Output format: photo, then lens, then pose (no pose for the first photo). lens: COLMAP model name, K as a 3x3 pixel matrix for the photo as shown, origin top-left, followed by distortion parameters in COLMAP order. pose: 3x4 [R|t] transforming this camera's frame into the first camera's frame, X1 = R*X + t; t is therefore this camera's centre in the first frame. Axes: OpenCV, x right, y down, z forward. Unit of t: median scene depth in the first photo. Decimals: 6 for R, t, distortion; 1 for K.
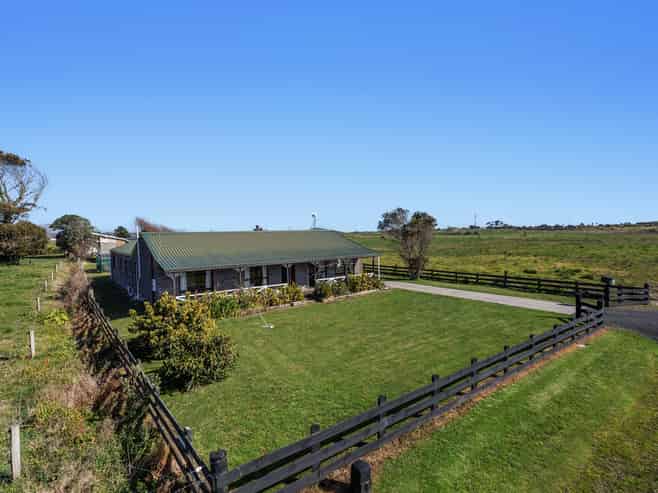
lens RADIAL K [[341.0, 0, 329.0], [0, 341.0, 246.5], [0, 0, 1]] dist [0.002496, 0.000632]
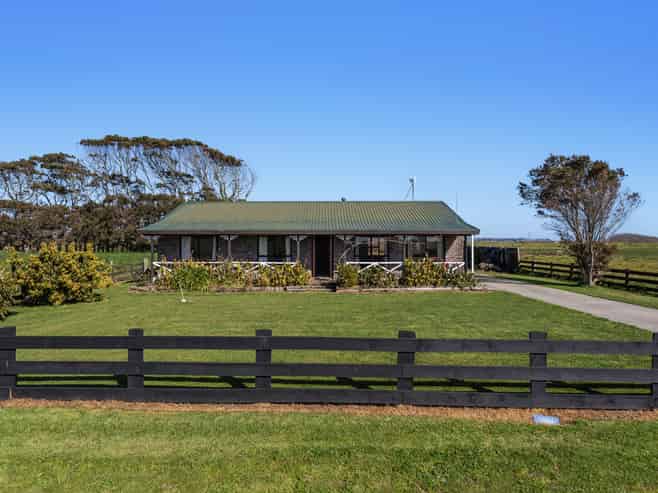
lens RADIAL K [[425.9, 0, 329.0], [0, 425.9, 246.5], [0, 0, 1]] dist [0.000627, 0.000581]
pose [[0.781263, 0.020957, -0.623850, 0.427537], [-0.040306, 0.999044, -0.016916, 0.076618], [0.622899, 0.038360, 0.781361, 0.294172]]
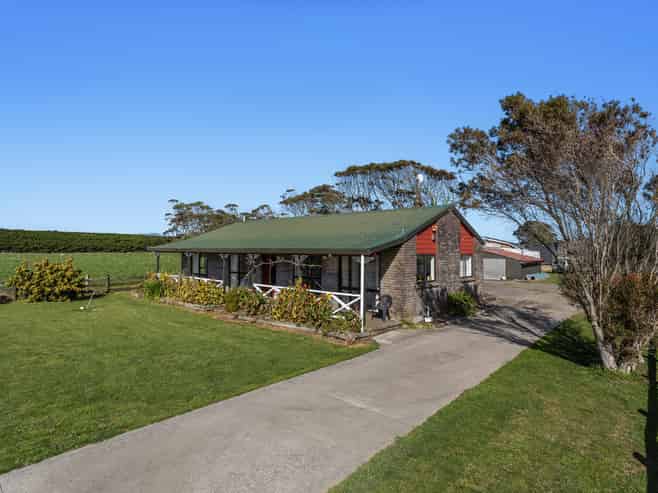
lens RADIAL K [[384.2, 0, 329.0], [0, 384.2, 246.5], [0, 0, 1]] dist [-0.004763, -0.000600]
pose [[0.177635, 0.007514, -0.984068, 0.613433], [-0.056446, 0.998402, -0.002566, 0.023602], [0.982476, 0.056003, 0.177775, 0.926413]]
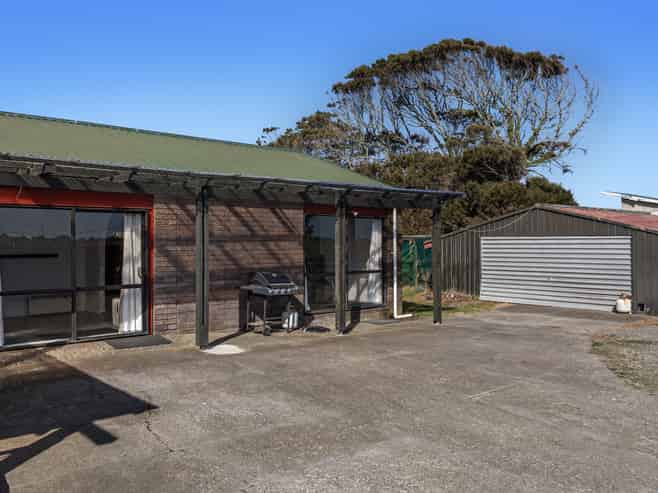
lens RADIAL K [[587.1, 0, 329.0], [0, 587.1, 246.5], [0, 0, 1]] dist [0.003832, 0.001115]
pose [[0.038705, 0.020296, -0.999045, -0.110997], [-0.050543, 0.998554, 0.018328, 0.045249], [0.997972, 0.049785, 0.039675, 1.515525]]
